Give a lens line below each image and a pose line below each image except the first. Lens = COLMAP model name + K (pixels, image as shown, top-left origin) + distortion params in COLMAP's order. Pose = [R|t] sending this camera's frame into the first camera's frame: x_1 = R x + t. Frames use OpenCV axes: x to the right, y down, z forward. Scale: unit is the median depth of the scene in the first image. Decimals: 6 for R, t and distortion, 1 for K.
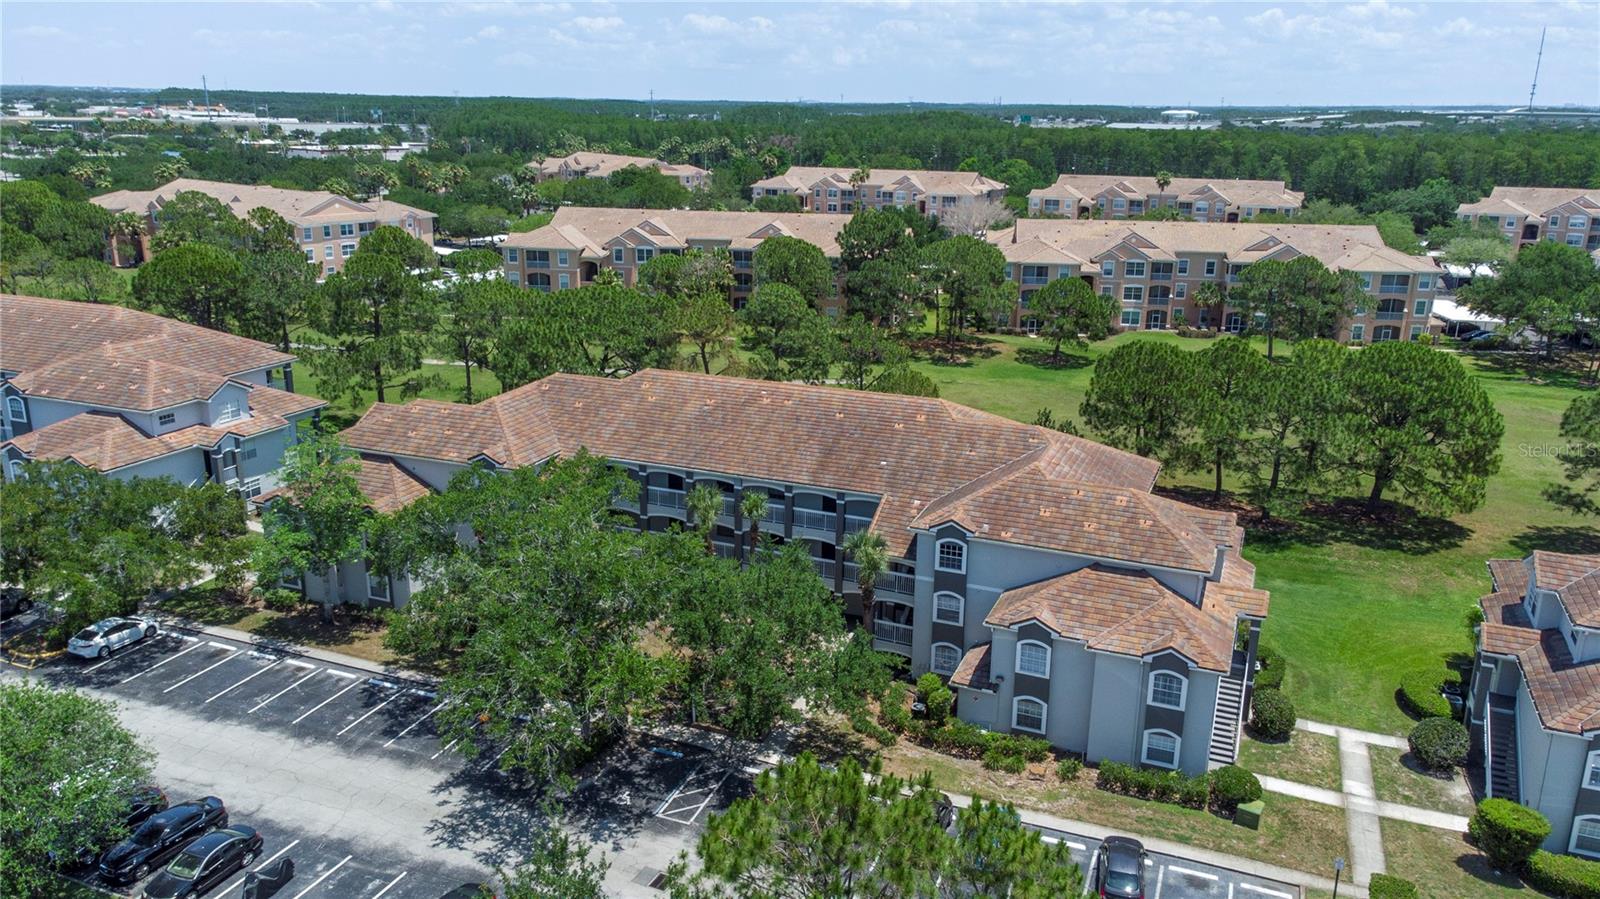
lens RADIAL K [[1133.0, 0, 800.0], [0, 1133.0, 449.5], [0, 0, 1]] dist [0.039537, 0.005456]
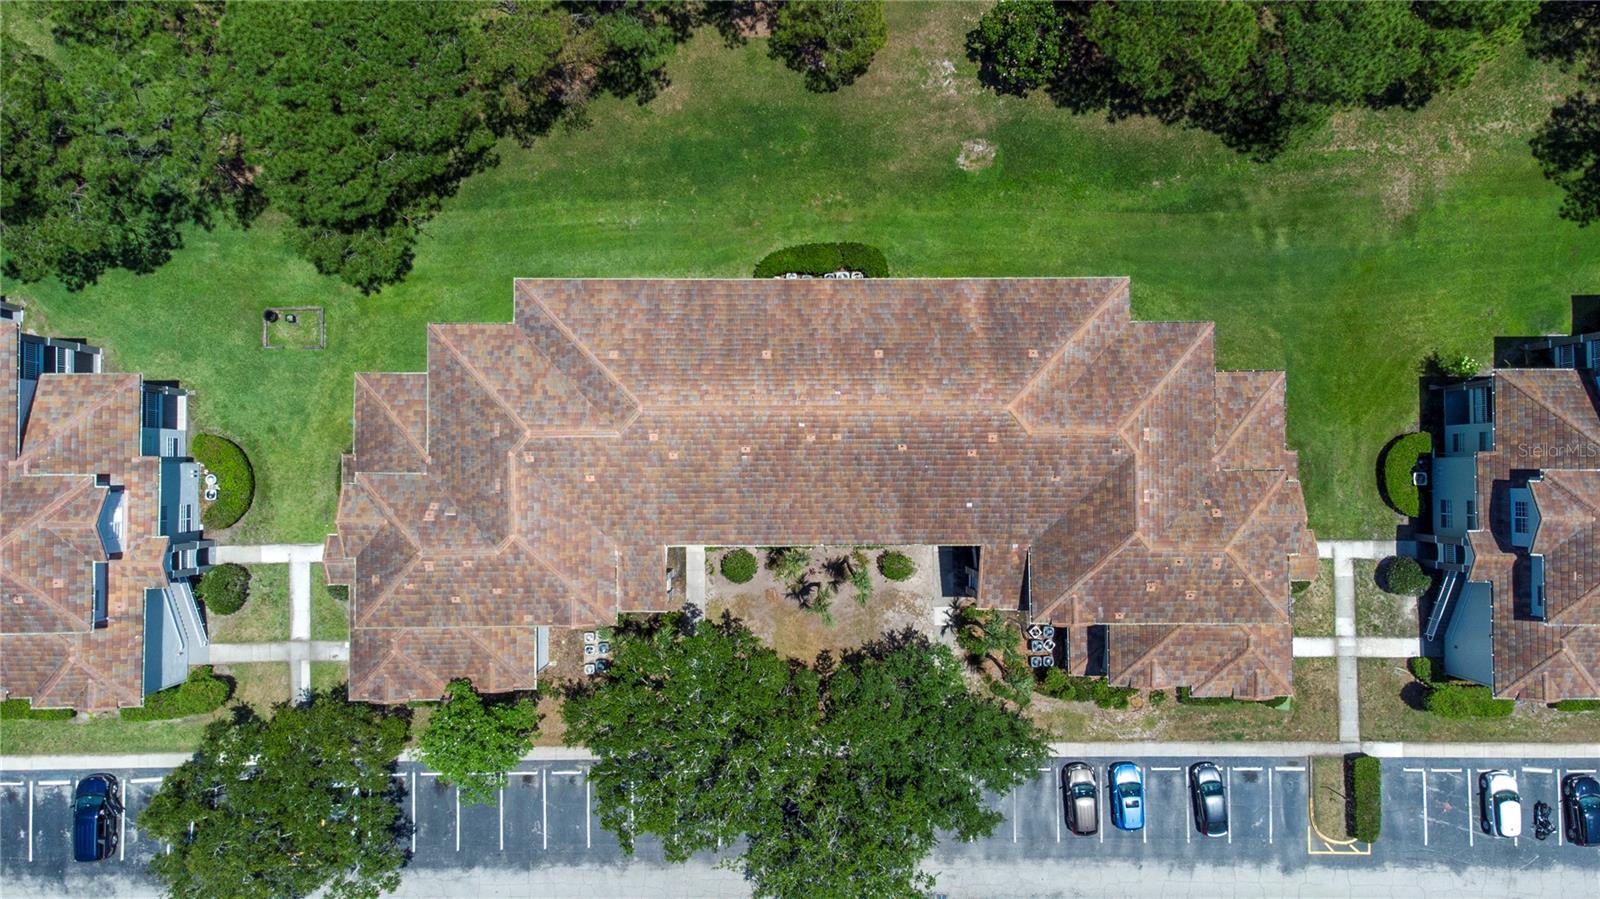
lens RADIAL K [[1133.0, 0, 800.0], [0, 1133.0, 449.5], [0, 0, 1]] dist [0.039537, 0.005456]
pose [[0.924177, -0.381964, -0.000148, -0.052986], [0.126264, 0.305134, 0.943902, -1.131316], [-0.360492, -0.872351, 0.330226, 0.910066]]
